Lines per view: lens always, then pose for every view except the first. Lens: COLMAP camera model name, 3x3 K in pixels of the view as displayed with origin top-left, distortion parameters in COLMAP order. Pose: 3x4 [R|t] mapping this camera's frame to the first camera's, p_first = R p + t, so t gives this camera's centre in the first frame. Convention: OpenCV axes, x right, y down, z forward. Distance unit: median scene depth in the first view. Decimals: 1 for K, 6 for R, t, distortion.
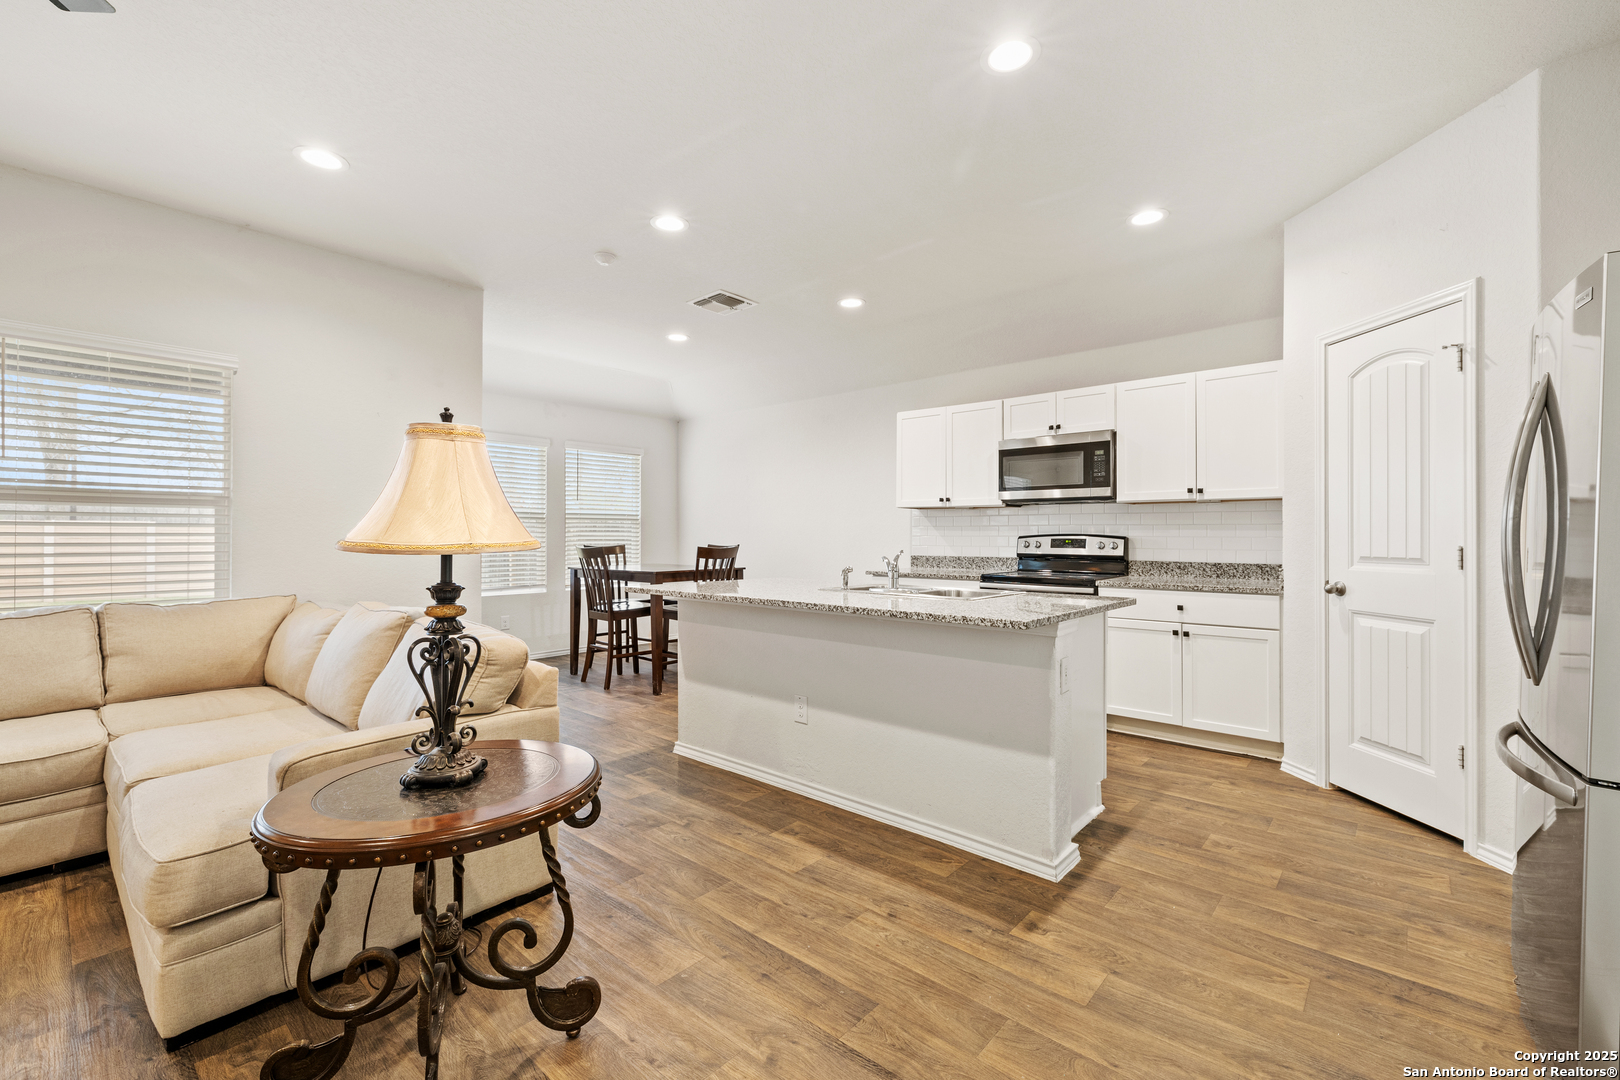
lens RADIAL K [[679.9, 0, 816.9], [0, 679.9, 534.5], [0, 0, 1]] dist [-0.001028, -0.000278]
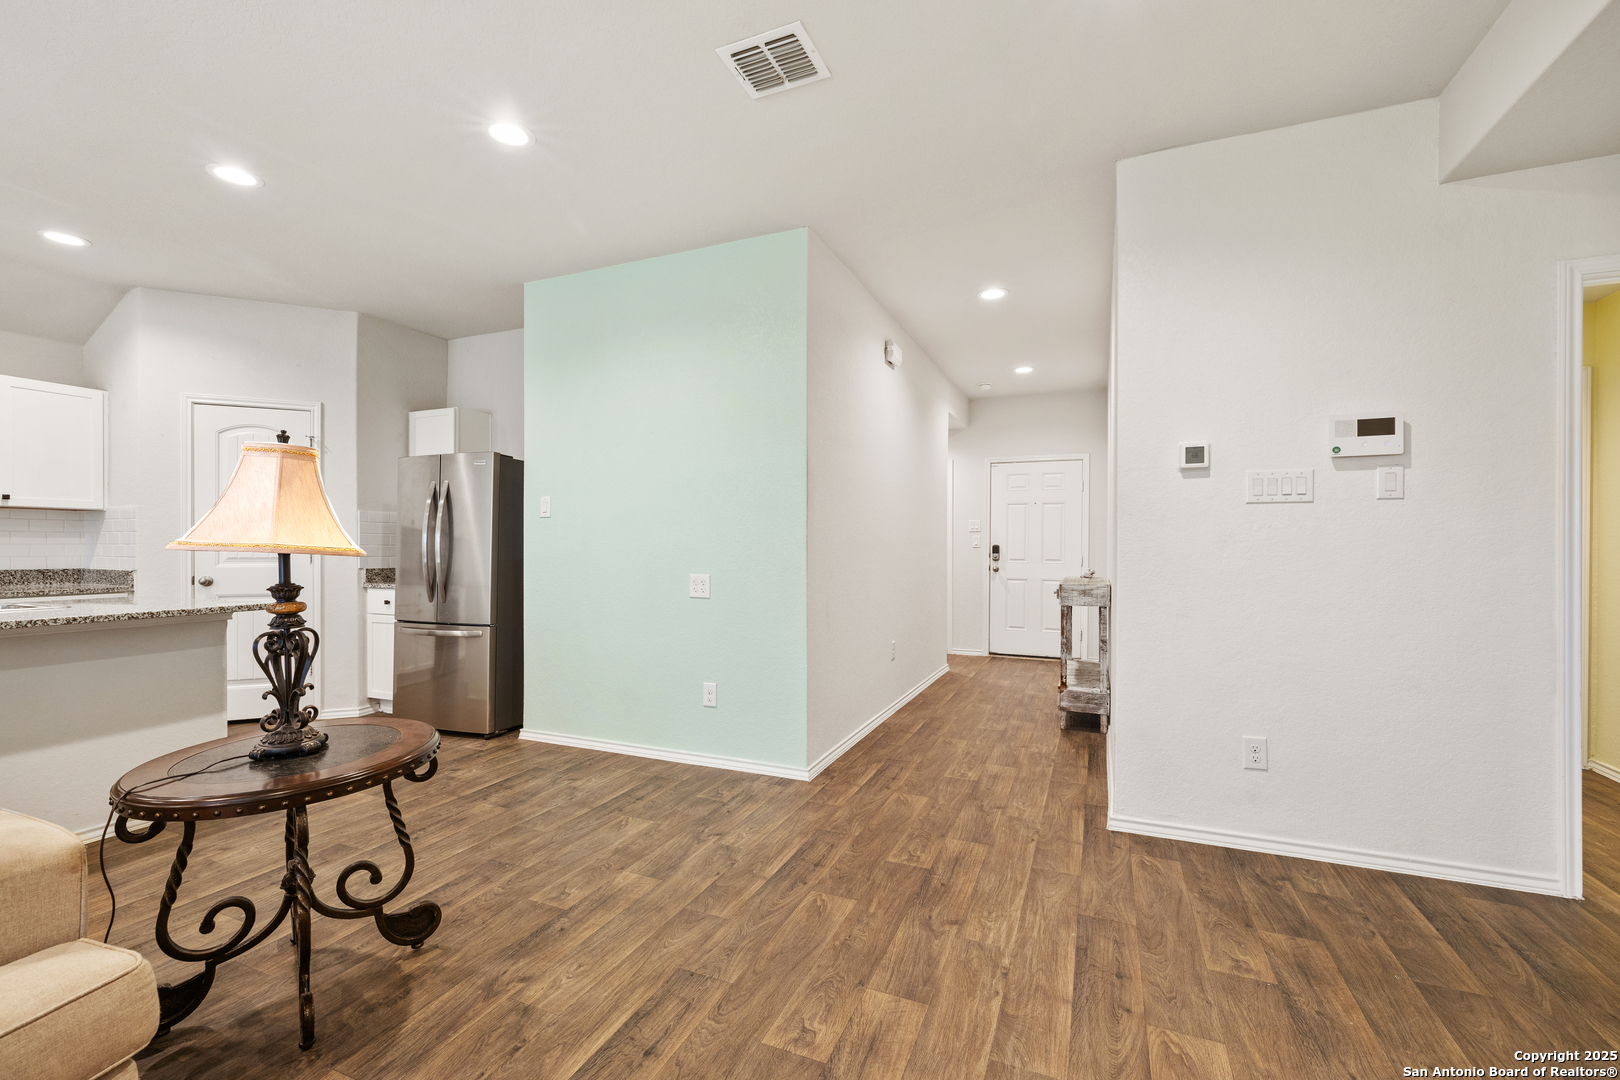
lens RADIAL K [[679.9, 0, 809.6], [0, 679.9, 547.3], [0, 0, 1]] dist [-0.001028, -0.000278]
pose [[-0.308507, -0.002174, 0.951220, -0.860217], [-0.004921, 0.999988, 0.000690, 0.003069], [-0.951209, -0.004469, -0.308513, 0.231261]]
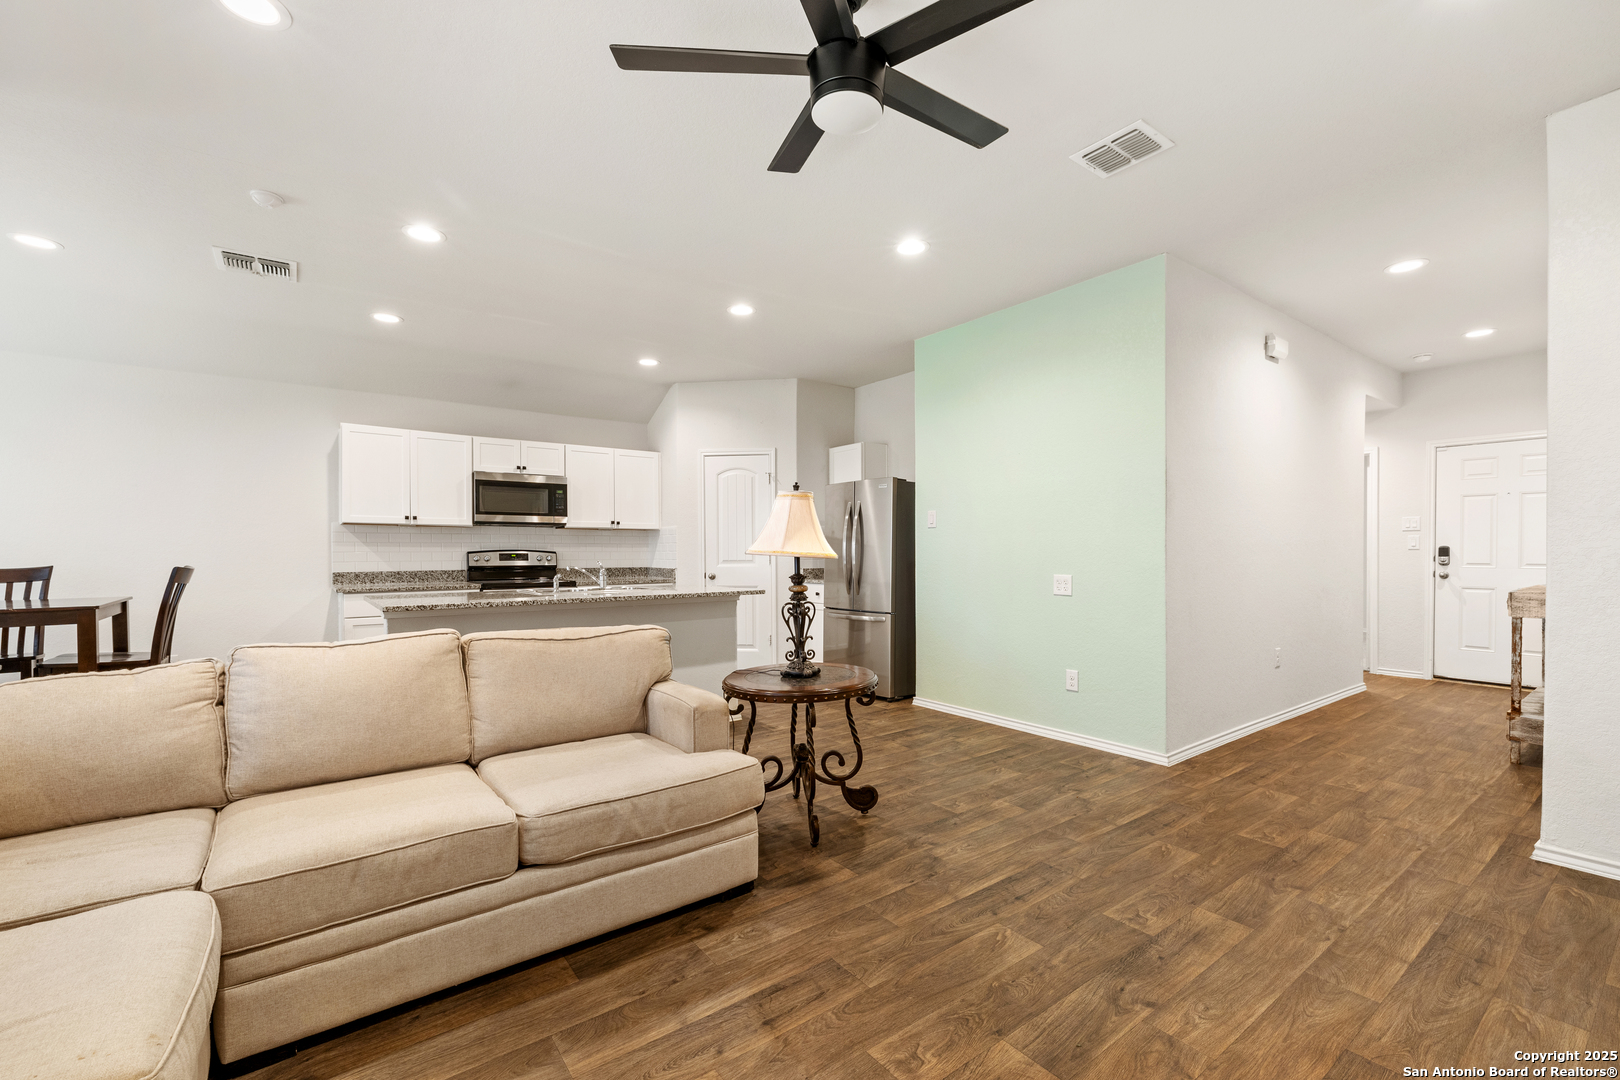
lens RADIAL K [[679.9, 0, 810.6], [0, 679.9, 559.4], [0, 0, 1]] dist [-0.001028, -0.000278]
pose [[0.211033, -0.012428, 0.977400, -1.082786], [0.002017, 0.999923, 0.012279, 0.003528], [-0.977477, -0.000620, 0.211041, 0.250488]]
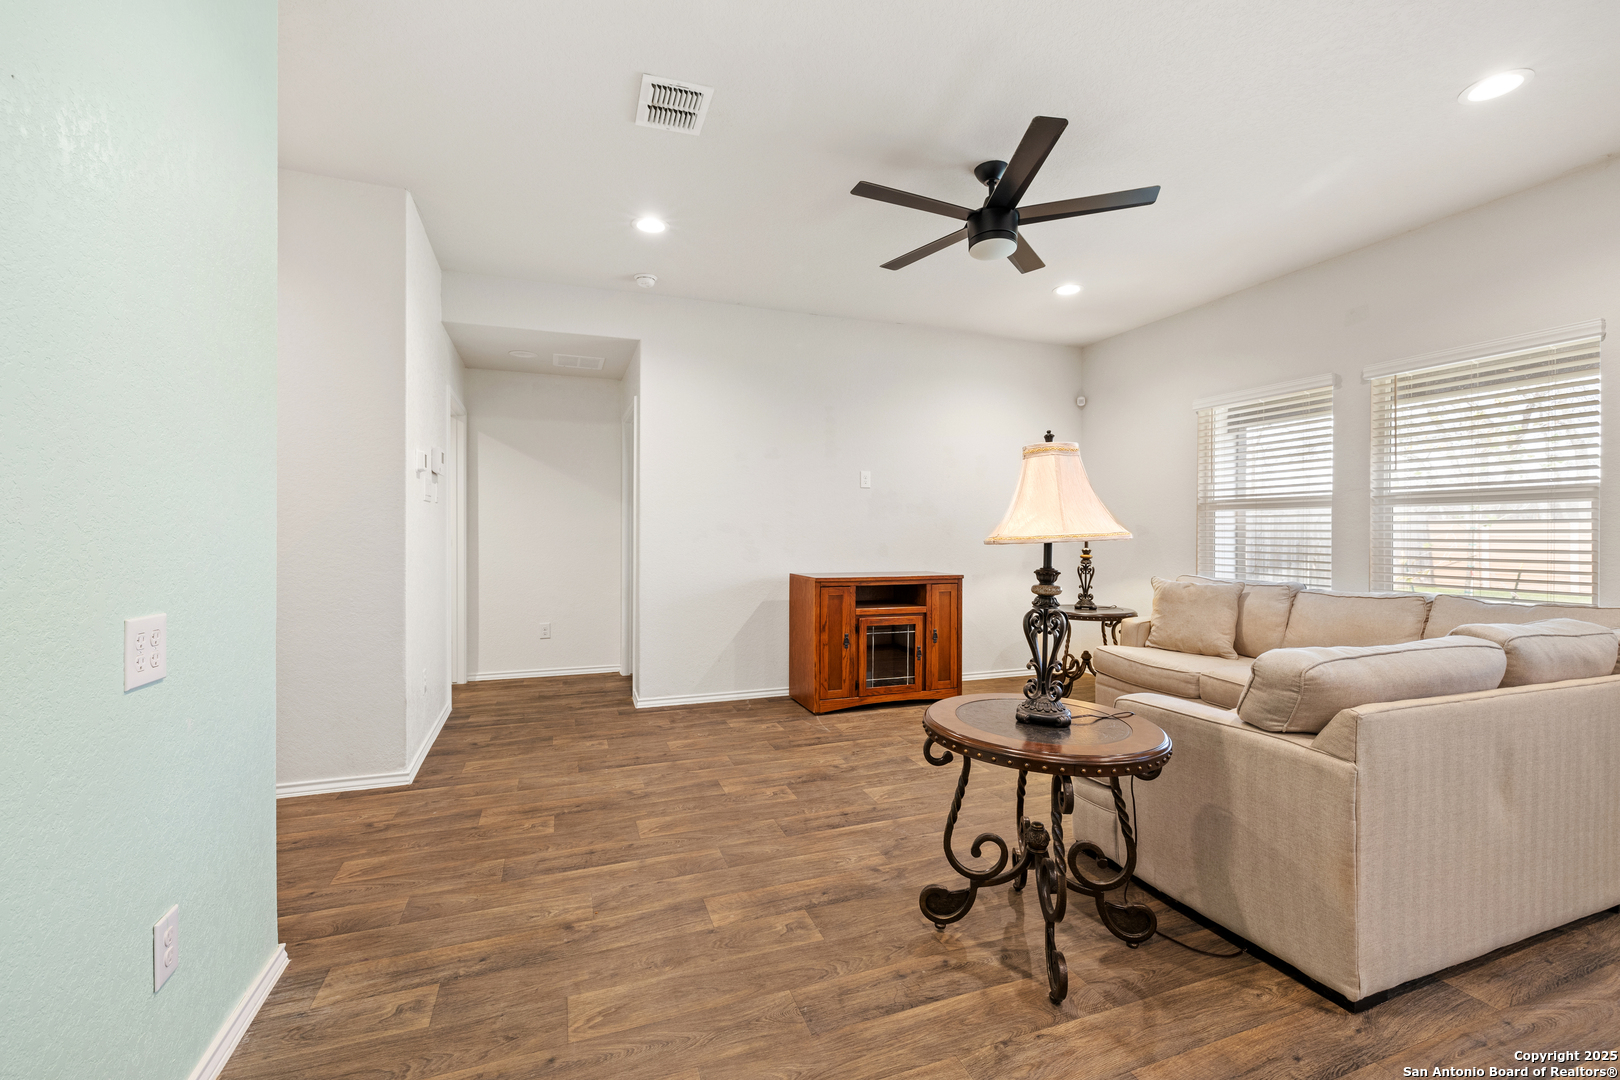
lens RADIAL K [[679.9, 0, 805.9], [0, 679.9, 537.9], [0, 0, 1]] dist [-0.001028, -0.000278]
pose [[-0.481519, 0.005463, -0.876419, 0.356578], [0.000217, 0.999981, 0.006114, 0.002834], [0.876436, 0.002754, -0.481511, 0.548130]]
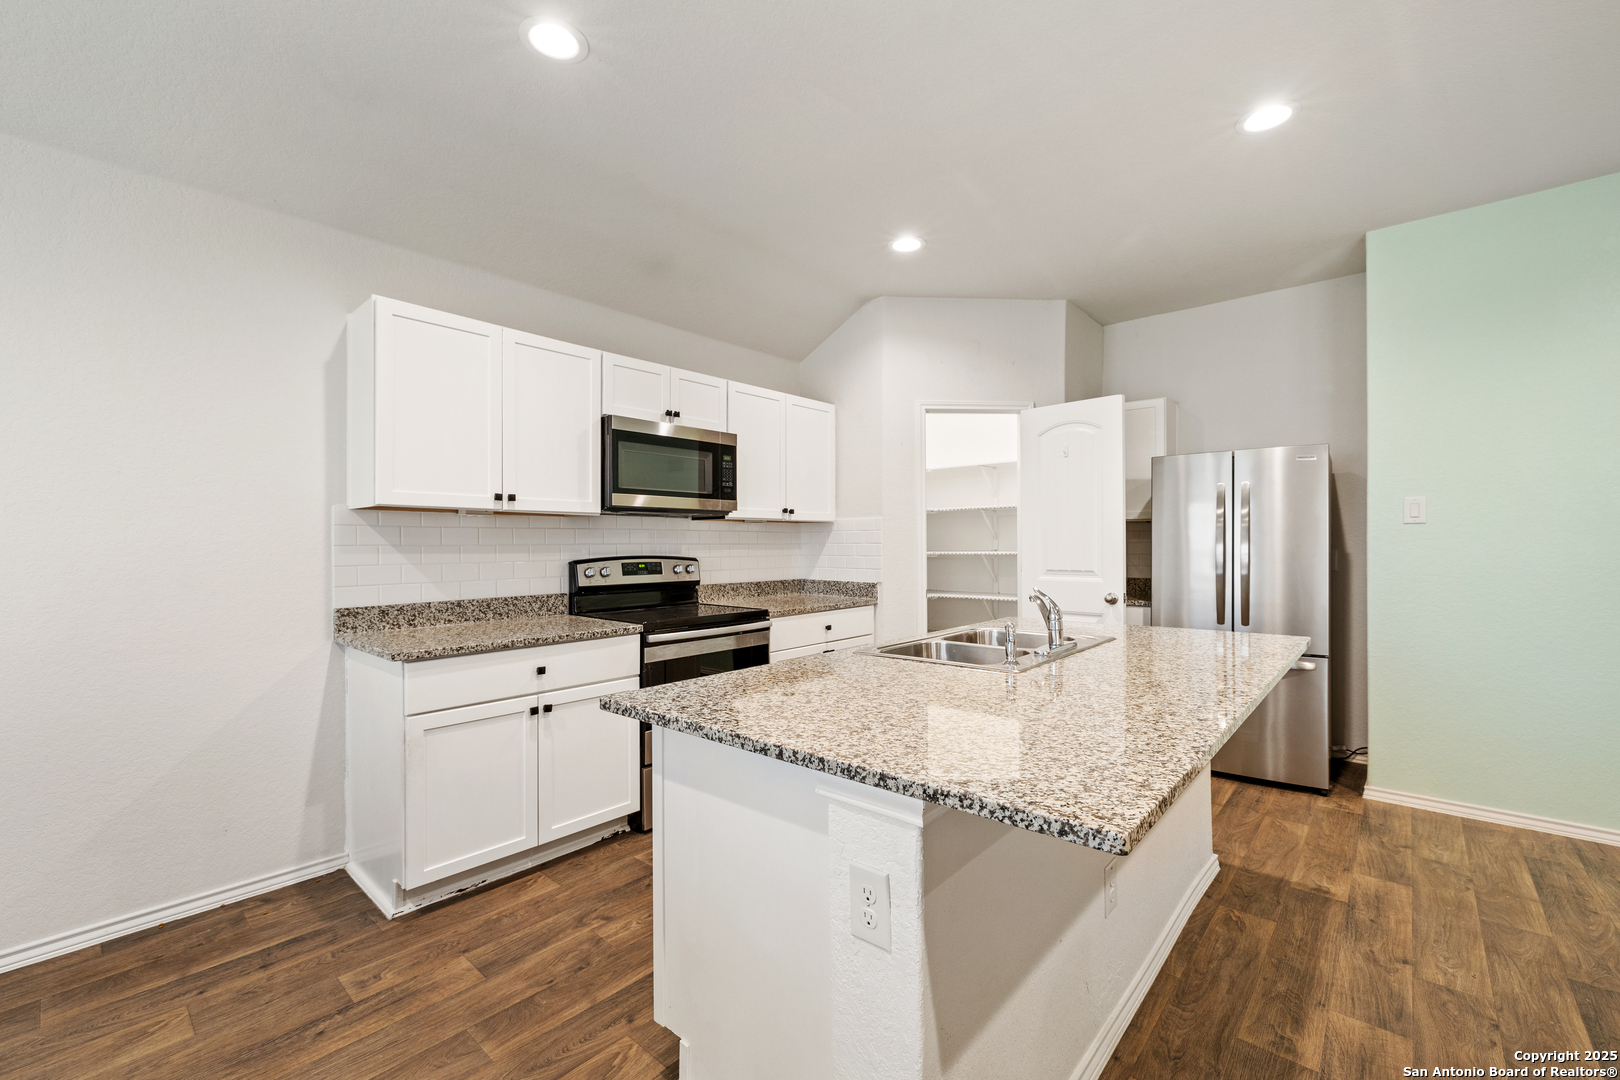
lens RADIAL K [[679.9, 0, 816.6], [0, 679.9, 541.9], [0, 0, 1]] dist [-0.001028, -0.000278]
pose [[0.007758, -0.002354, 0.999967, -0.530570], [0.001994, 0.999995, 0.002339, -0.024989], [-0.999968, 0.001976, 0.007763, 1.126898]]
